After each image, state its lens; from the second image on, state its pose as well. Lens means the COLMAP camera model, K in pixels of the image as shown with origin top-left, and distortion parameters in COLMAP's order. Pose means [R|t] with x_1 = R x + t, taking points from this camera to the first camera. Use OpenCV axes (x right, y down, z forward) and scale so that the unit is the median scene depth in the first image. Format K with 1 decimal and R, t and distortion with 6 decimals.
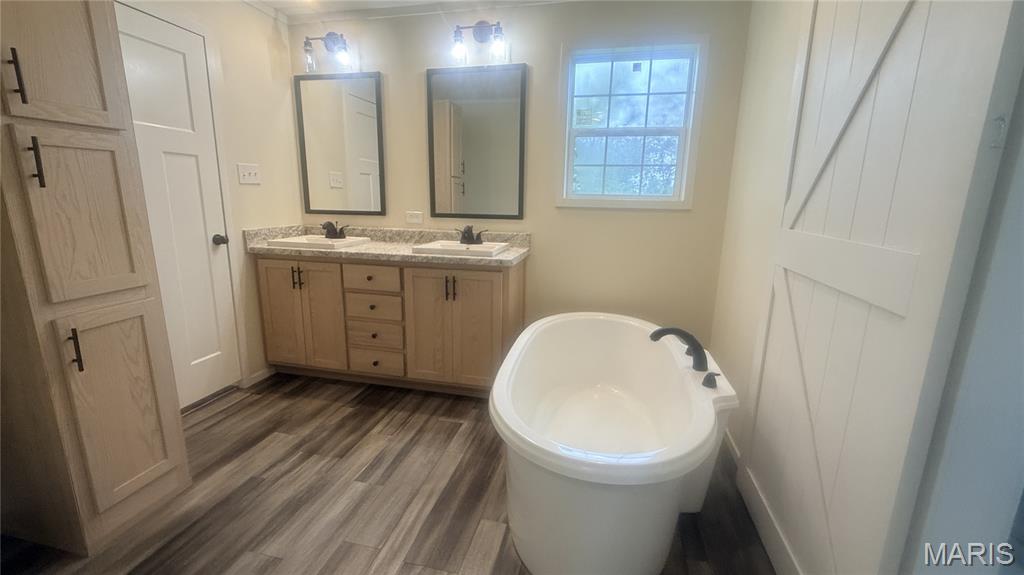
lens RADIAL K [[426.5, 0, 505.6], [0, 426.5, 284.7], [0, 0, 1]] dist [0.001380, 0.000277]
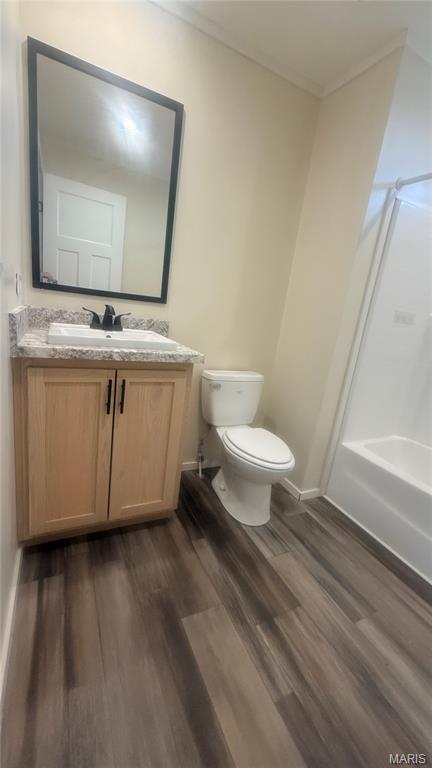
lens RADIAL K [[309.2, 0, 222.4], [0, 309.2, 389.7], [0, 0, 1]] dist [0.001644, 0.001384]
pose [[0.761292, -0.099942, 0.640661, -0.690386], [0.007569, 0.989352, 0.145342, -0.096588], [-0.648365, -0.105799, 0.753942, 0.533681]]
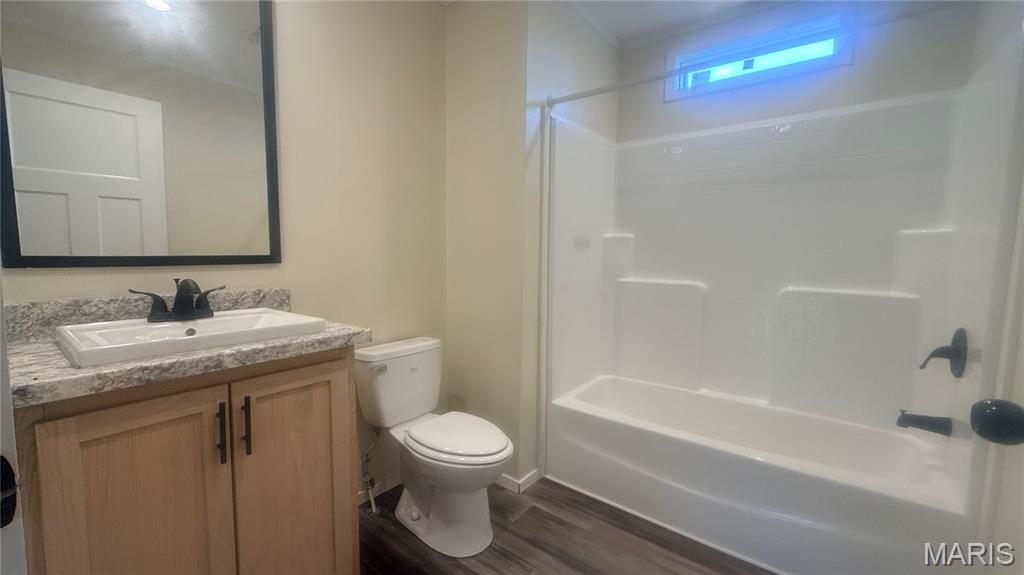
lens RADIAL K [[412.3, 0, 512.6], [0, 412.3, 295.7], [0, 0, 1]] dist [0.001644, 0.001384]
pose [[0.410606, -0.119897, 0.903896, -0.734065], [0.162421, 0.985081, 0.056884, -0.118717], [-0.897230, 0.123455, 0.423954, 0.603827]]
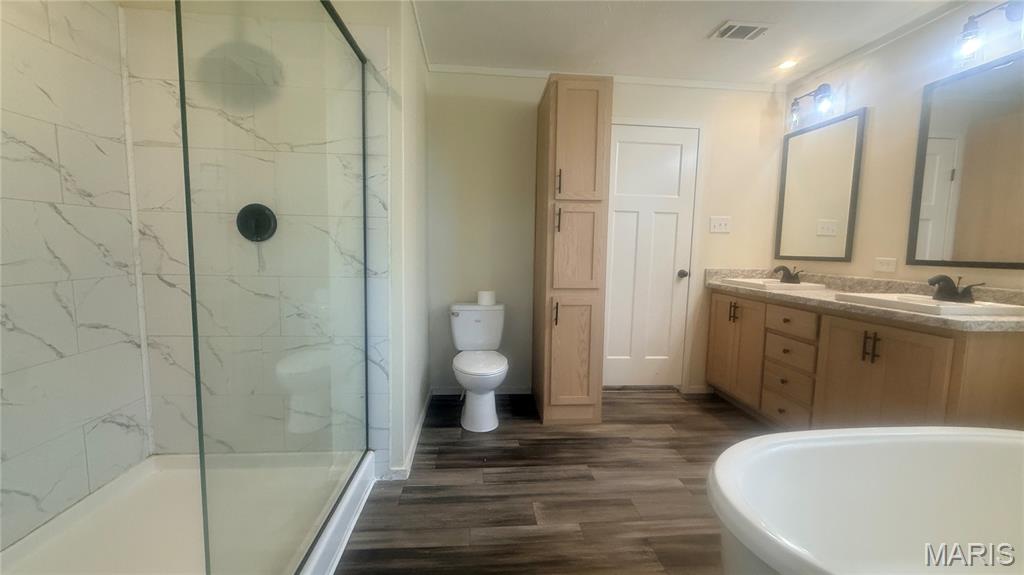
lens RADIAL K [[412.3, 0, 515.1], [0, 412.3, 284.0], [0, 0, 1]] dist [0.001644, 0.001384]
pose [[0.315321, 0.072735, -0.946194, 0.364083], [-0.205976, 0.978535, 0.006579, 0.023876], [0.926362, 0.192818, 0.323534, 0.097573]]
